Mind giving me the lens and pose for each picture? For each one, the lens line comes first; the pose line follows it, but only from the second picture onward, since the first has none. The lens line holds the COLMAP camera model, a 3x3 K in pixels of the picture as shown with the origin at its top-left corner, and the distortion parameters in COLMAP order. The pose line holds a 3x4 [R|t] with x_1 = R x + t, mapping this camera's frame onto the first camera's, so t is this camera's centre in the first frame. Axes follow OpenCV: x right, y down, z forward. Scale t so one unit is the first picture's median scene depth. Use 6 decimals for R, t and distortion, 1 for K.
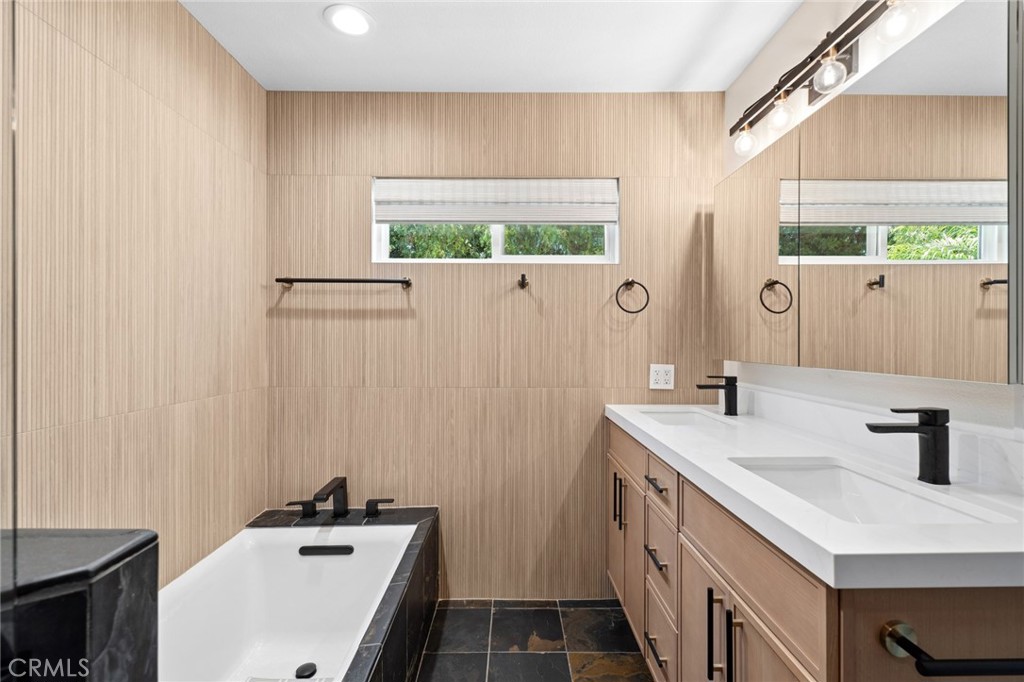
lens RADIAL K [[471.0, 0, 511.8], [0, 471.0, 343.8], [0, 0, 1]] dist [0.000168, 0.000567]
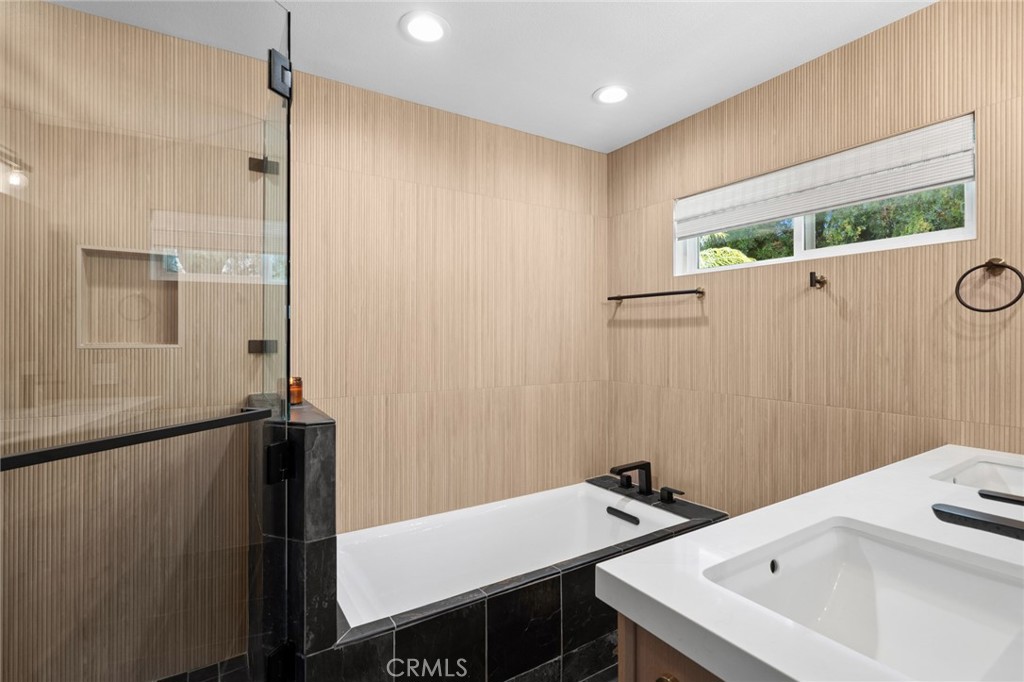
lens RADIAL K [[471.0, 0, 499.9], [0, 471.0, 338.6], [0, 0, 1]] dist [0.000168, 0.000567]
pose [[0.518022, 0.003162, -0.855362, 0.450368], [-0.004954, 0.999987, 0.000696, -0.024055], [0.855353, 0.003877, 0.518031, 0.070663]]
